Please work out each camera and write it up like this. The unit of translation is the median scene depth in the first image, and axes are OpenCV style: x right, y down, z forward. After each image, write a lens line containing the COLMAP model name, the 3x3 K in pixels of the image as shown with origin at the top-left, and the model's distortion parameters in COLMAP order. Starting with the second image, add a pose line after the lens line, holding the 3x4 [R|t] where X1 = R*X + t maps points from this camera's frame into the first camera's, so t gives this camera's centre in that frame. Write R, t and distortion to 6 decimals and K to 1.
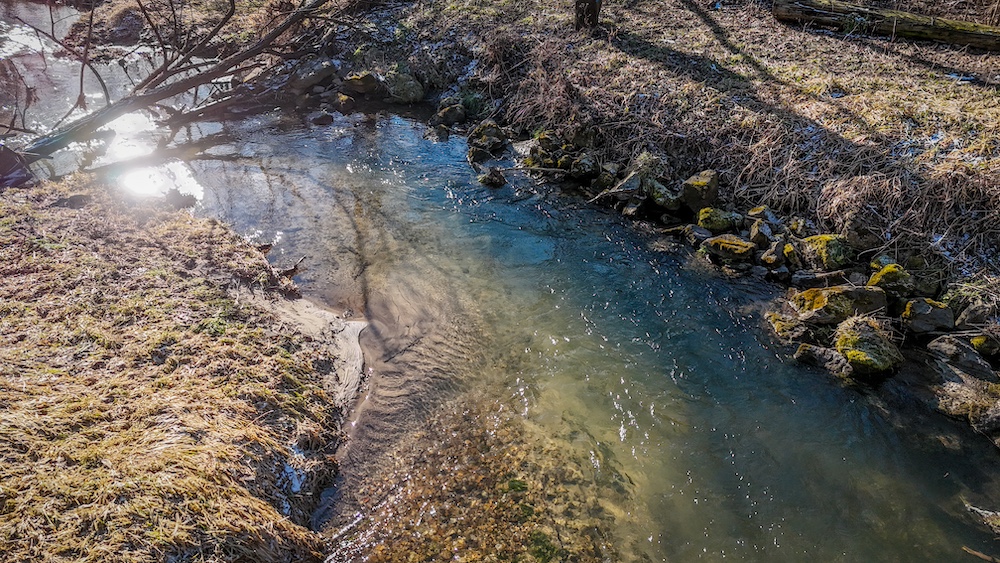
lens RADIAL K [[708.8, 0, 501.9], [0, 708.8, 280.8], [0, 0, 1]] dist [0.028244, -0.023294]
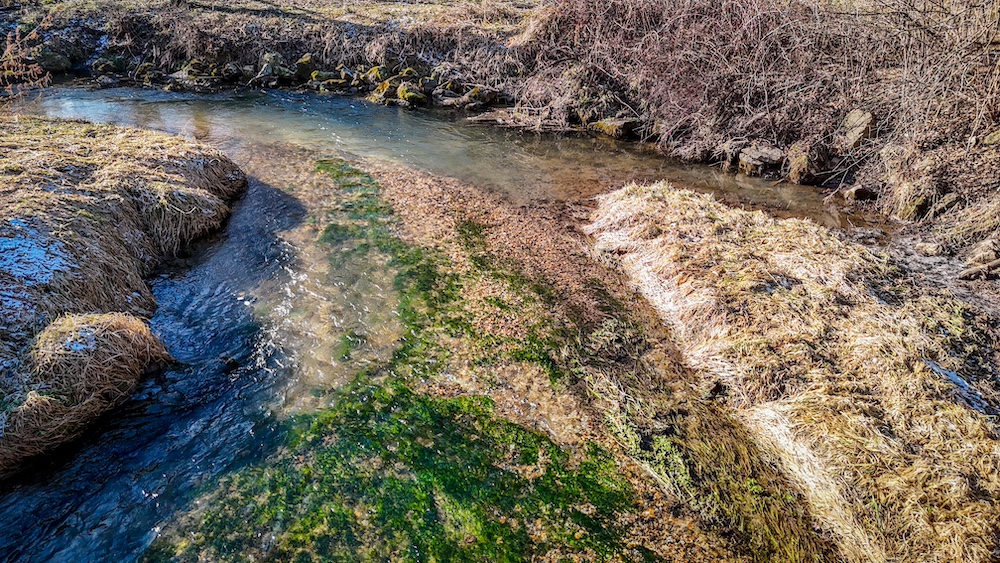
lens RADIAL K [[708.8, 0, 499.8], [0, 708.8, 280.8], [0, 0, 1]] dist [0.028244, -0.023294]
pose [[0.753792, -0.300489, 0.584383, -0.551976], [0.346561, 0.937375, 0.034970, 0.474465], [-0.558295, 0.176164, 0.810724, -0.632327]]
